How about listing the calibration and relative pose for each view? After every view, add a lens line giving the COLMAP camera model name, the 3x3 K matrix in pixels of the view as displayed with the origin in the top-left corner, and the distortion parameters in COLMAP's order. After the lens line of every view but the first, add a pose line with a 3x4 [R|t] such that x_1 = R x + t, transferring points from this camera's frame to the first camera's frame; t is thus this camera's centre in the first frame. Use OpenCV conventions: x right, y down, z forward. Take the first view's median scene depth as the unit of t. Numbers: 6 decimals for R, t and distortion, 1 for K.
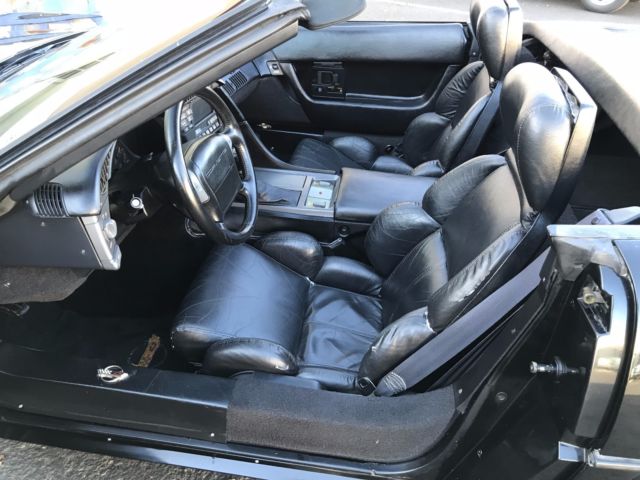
lens RADIAL K [[530.0, 0, 322.1], [0, 530.0, 240.6], [0, 0, 1]] dist [0.017146, -0.022981]
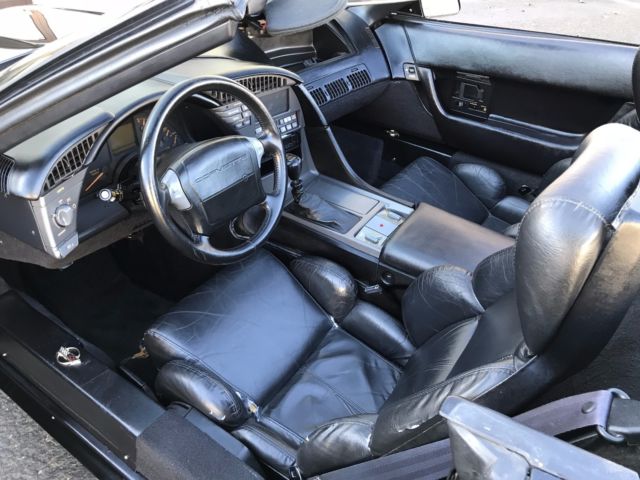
lens RADIAL K [[530.0, 0, 318.9], [0, 530.0, 239.3], [0, 0, 1]] dist [0.017146, -0.022981]
pose [[0.888201, 0.262261, -0.377250, 0.237945], [-0.256209, 0.964287, 0.067142, -0.102248], [0.381386, 0.037019, 0.923674, 0.184696]]
